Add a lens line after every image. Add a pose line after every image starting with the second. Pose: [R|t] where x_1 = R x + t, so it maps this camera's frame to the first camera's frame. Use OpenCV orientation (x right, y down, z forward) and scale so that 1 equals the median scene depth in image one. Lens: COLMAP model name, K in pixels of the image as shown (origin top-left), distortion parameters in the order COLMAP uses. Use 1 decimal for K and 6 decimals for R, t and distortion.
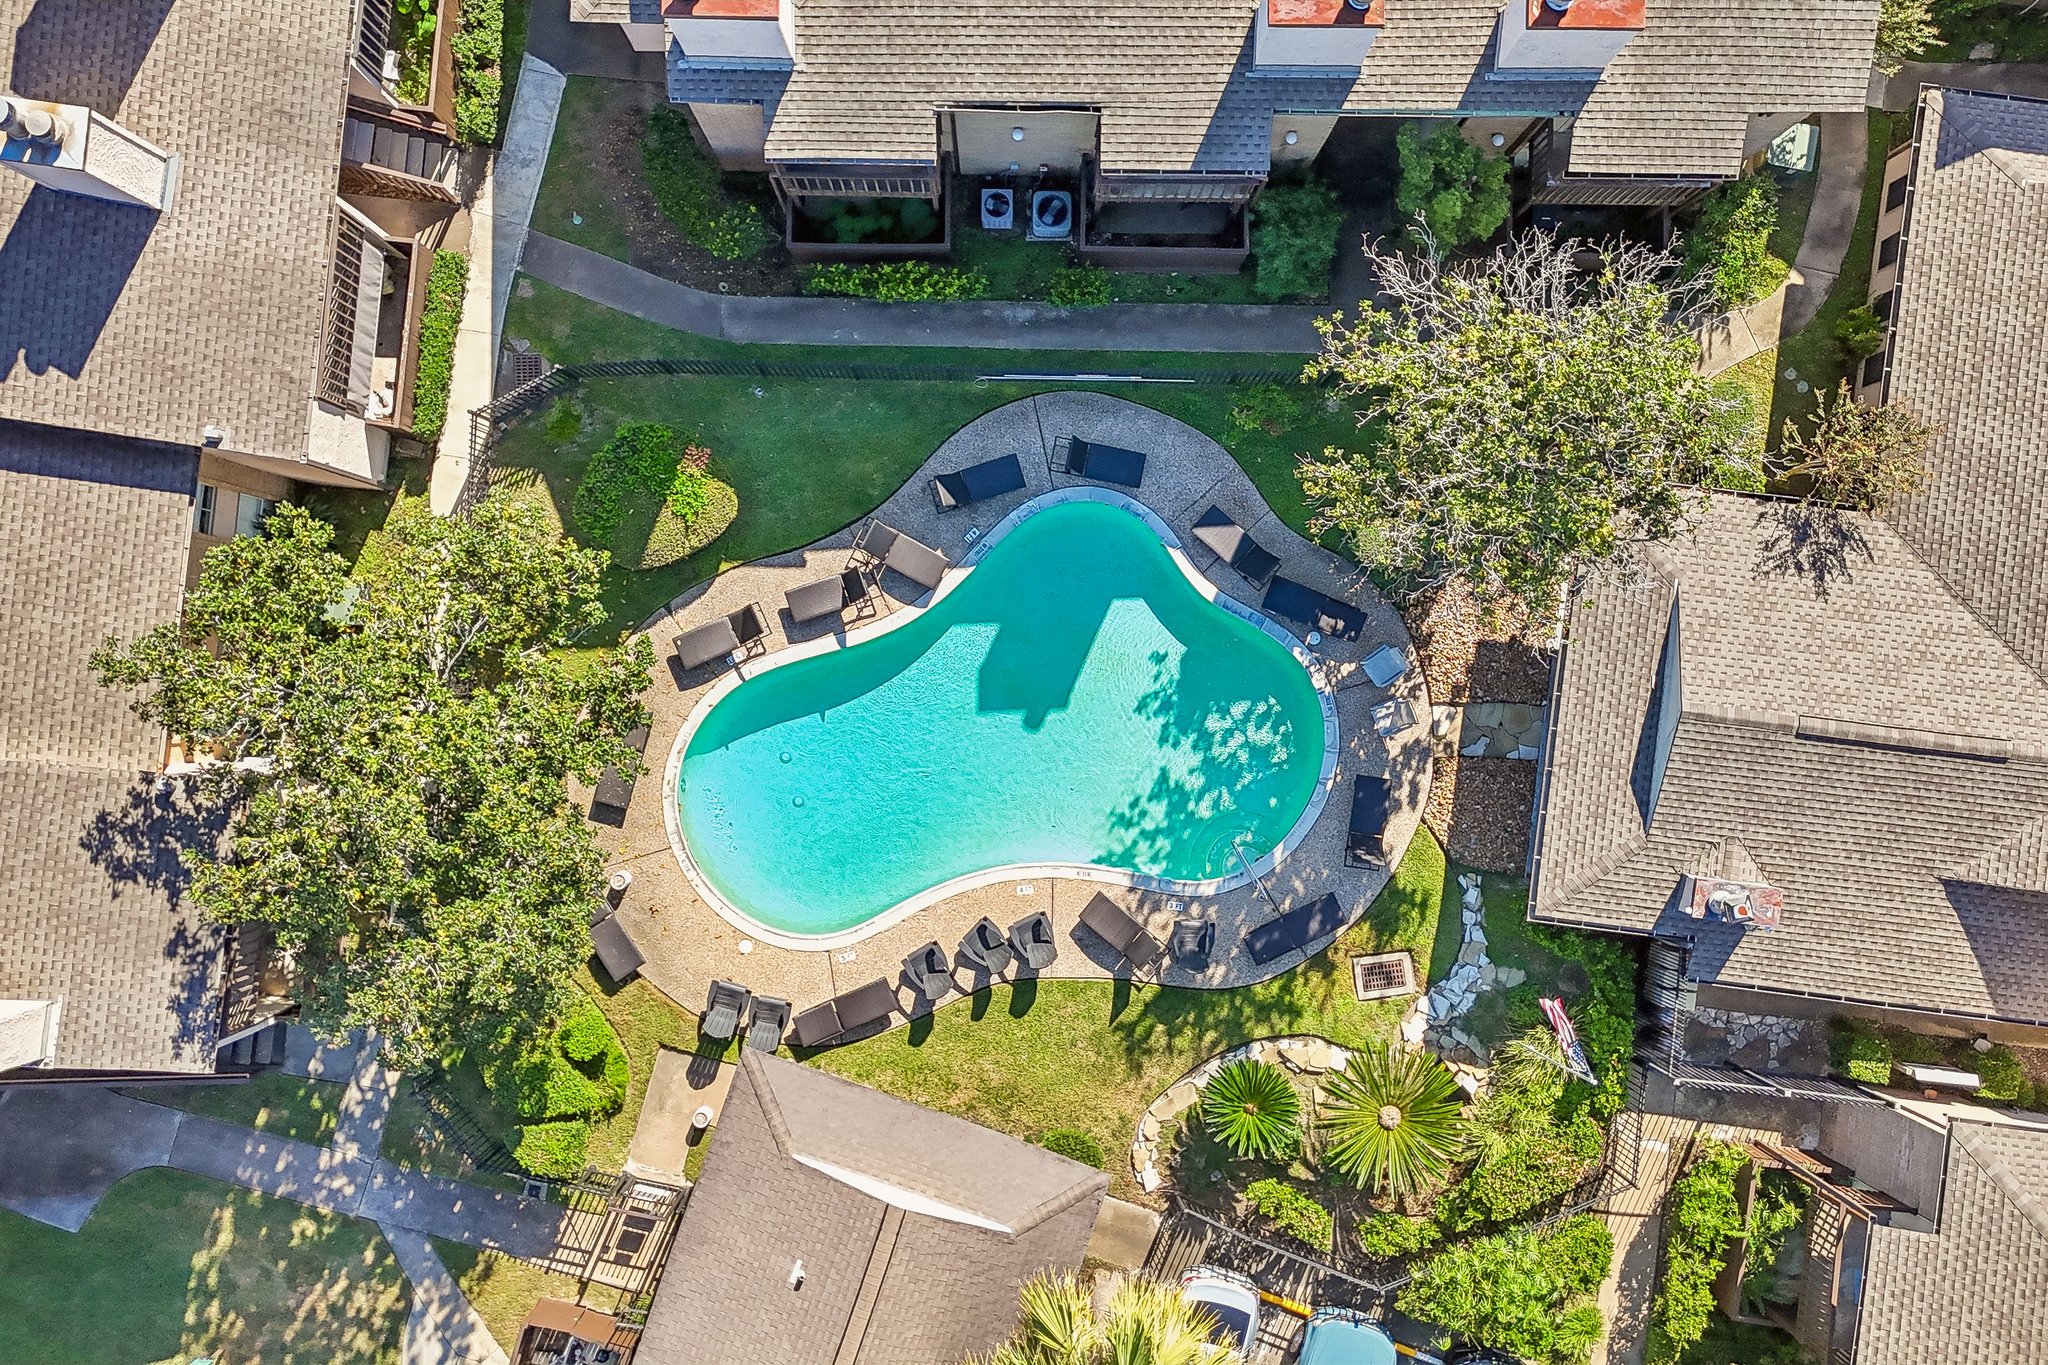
lens RADIAL K [[1790.6, 0, 1022.8], [0, 1790.6, 691.2], [0, 0, 1]] dist [0.064471, -0.054058]
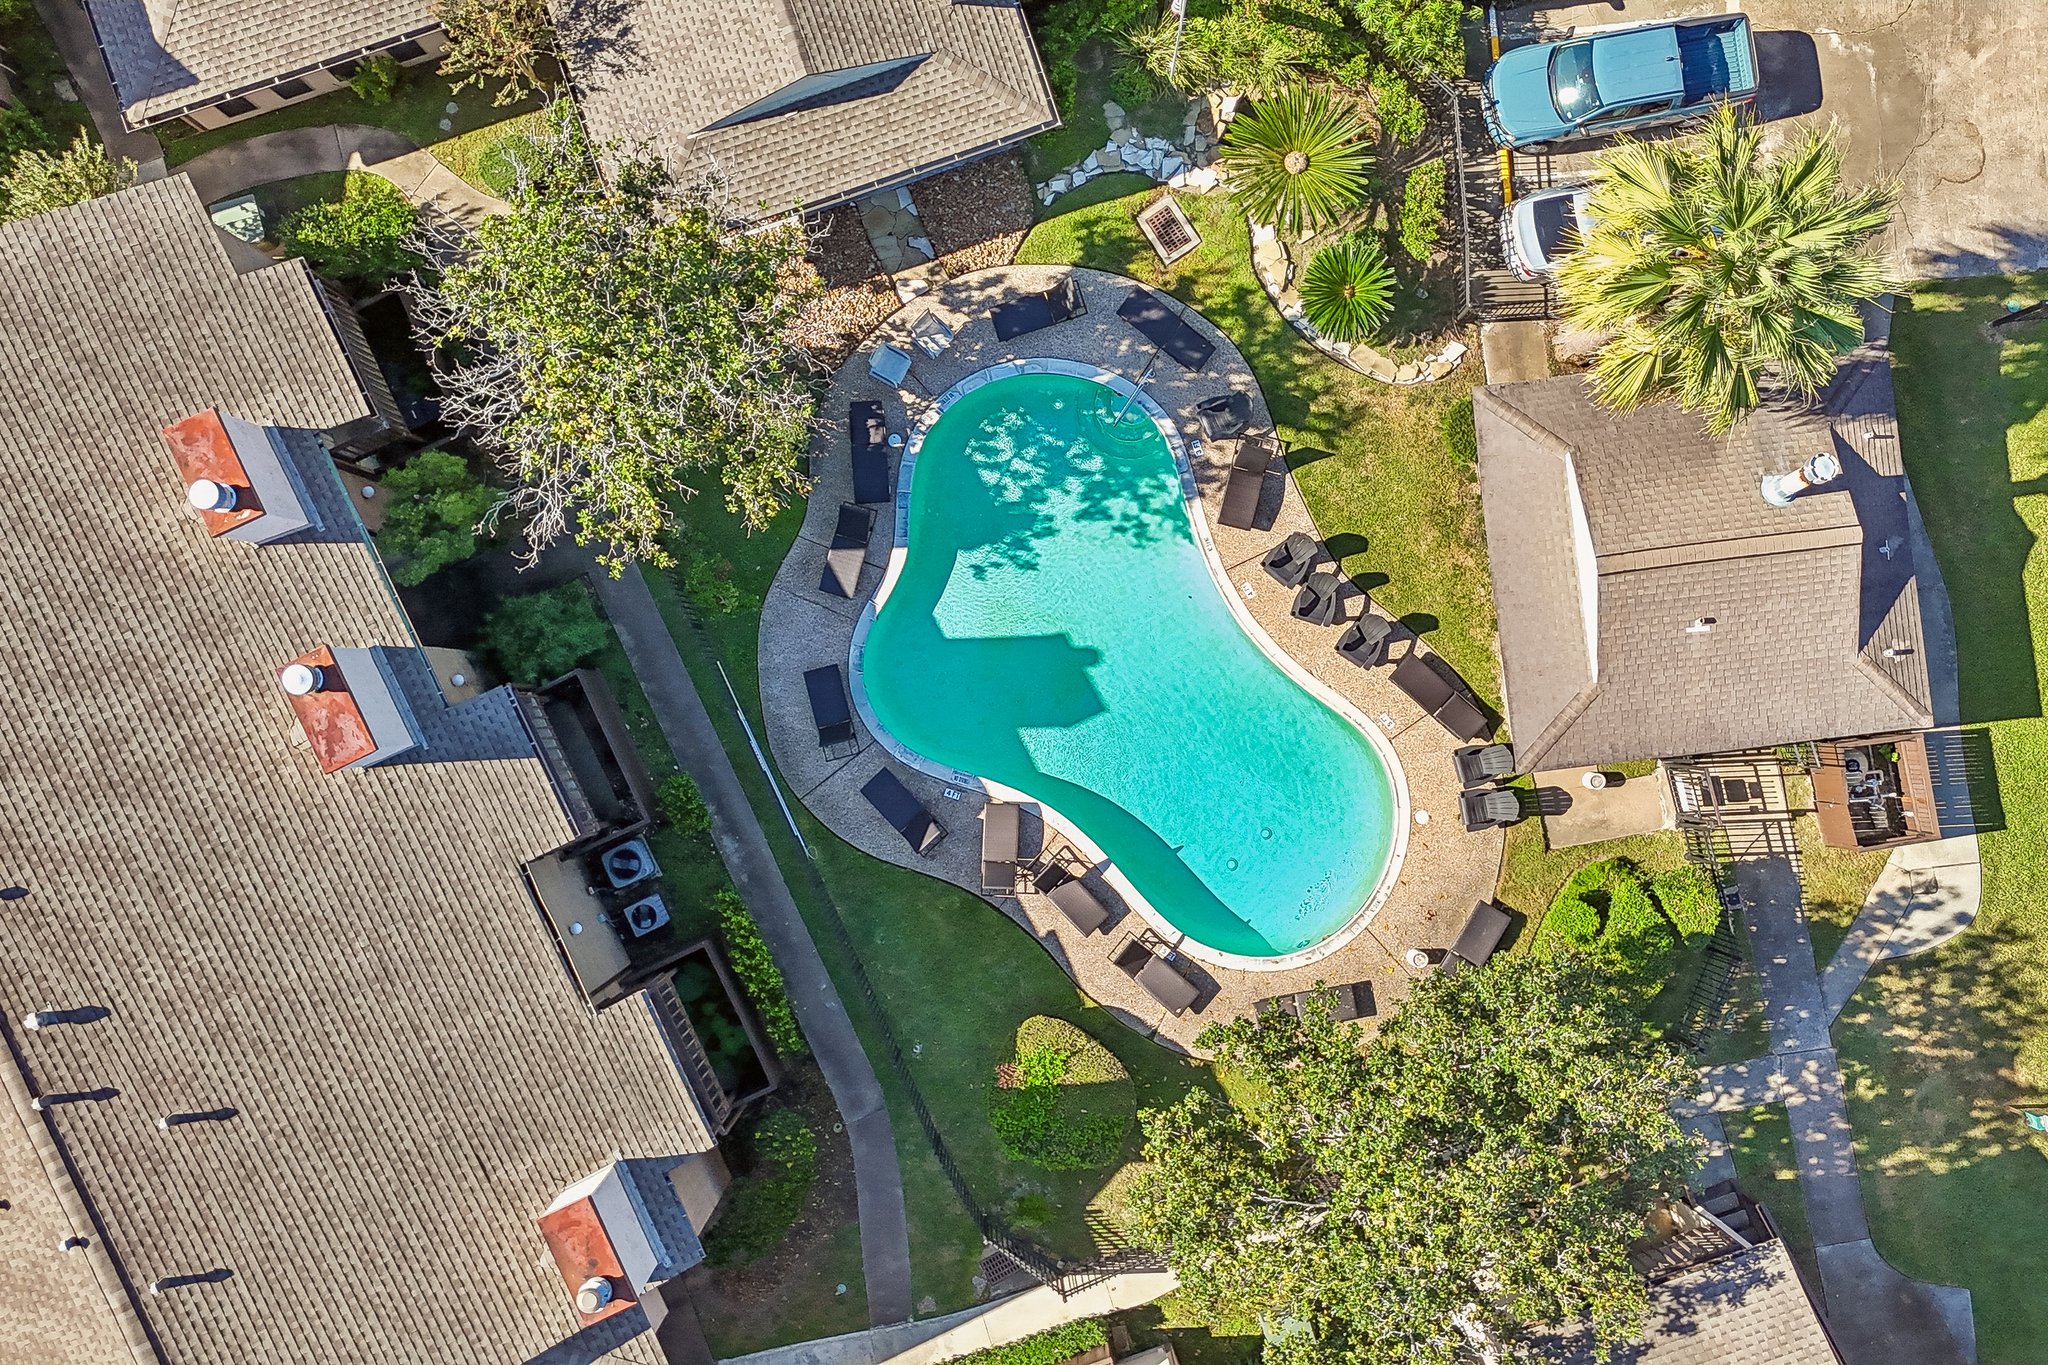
lens RADIAL K [[1790.6, 0, 1030.2], [0, 1790.6, 684.8], [0, 0, 1]] dist [0.064471, -0.054058]
pose [[-0.438087, -0.898903, -0.007300, 0.015035], [0.898797, -0.438147, 0.013790, -0.036392], [-0.015595, -0.000519, 0.999878, 0.002584]]
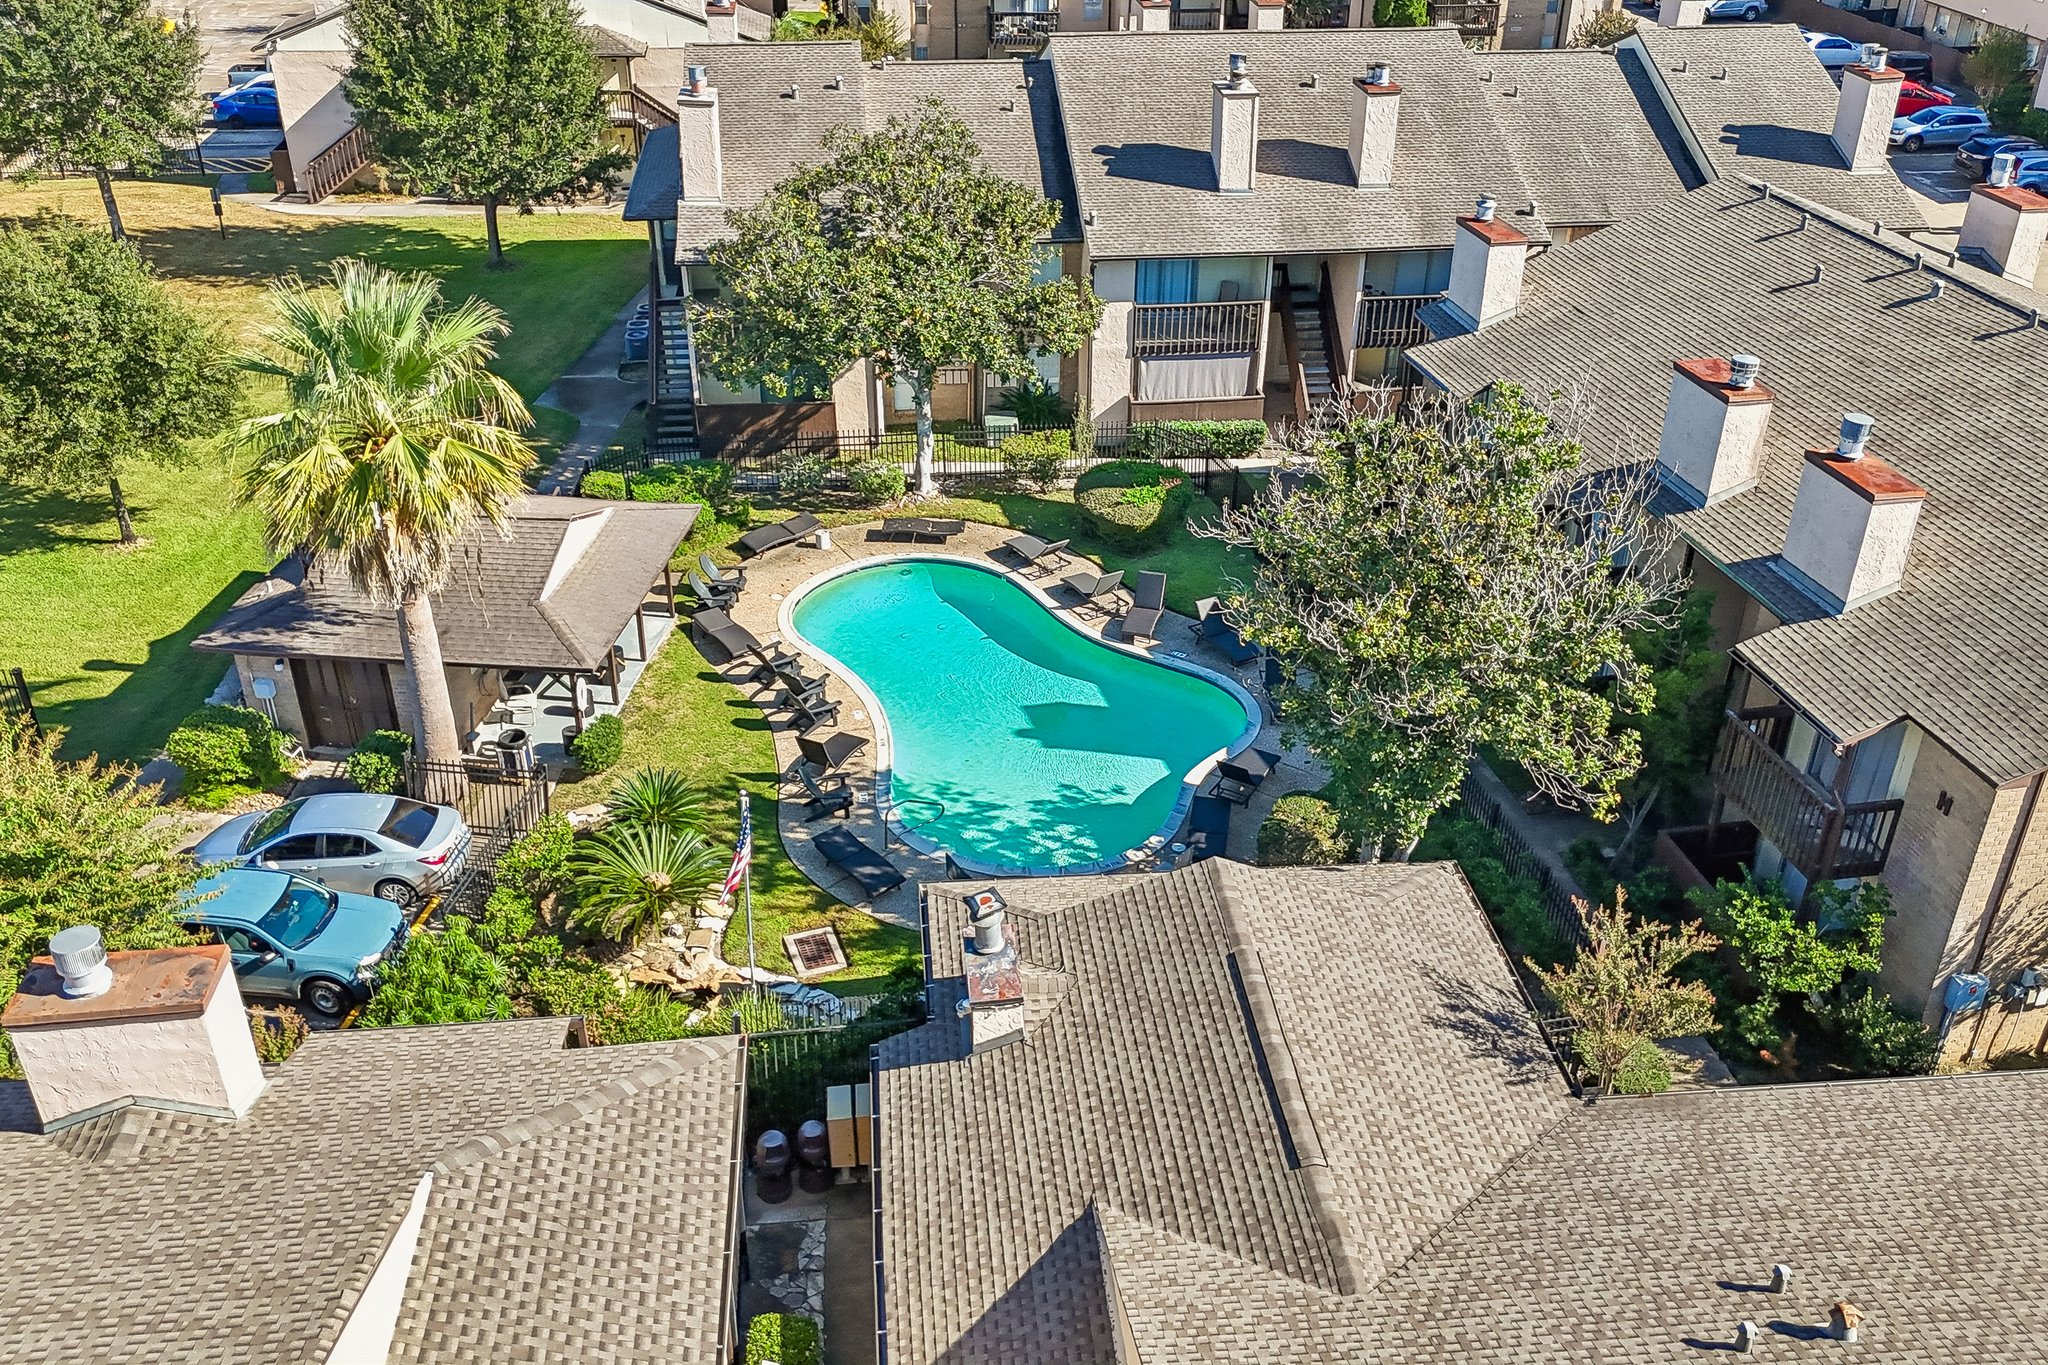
lens RADIAL K [[1790.6, 0, 1027.0], [0, 1790.6, 678.4], [0, 0, 1]] dist [0.064471, -0.054058]
pose [[0.216575, 0.485102, -0.847214, 0.898437], [-0.976255, 0.111714, -0.185596, 0.210938], [0.004613, 0.867292, 0.497778, 0.493587]]
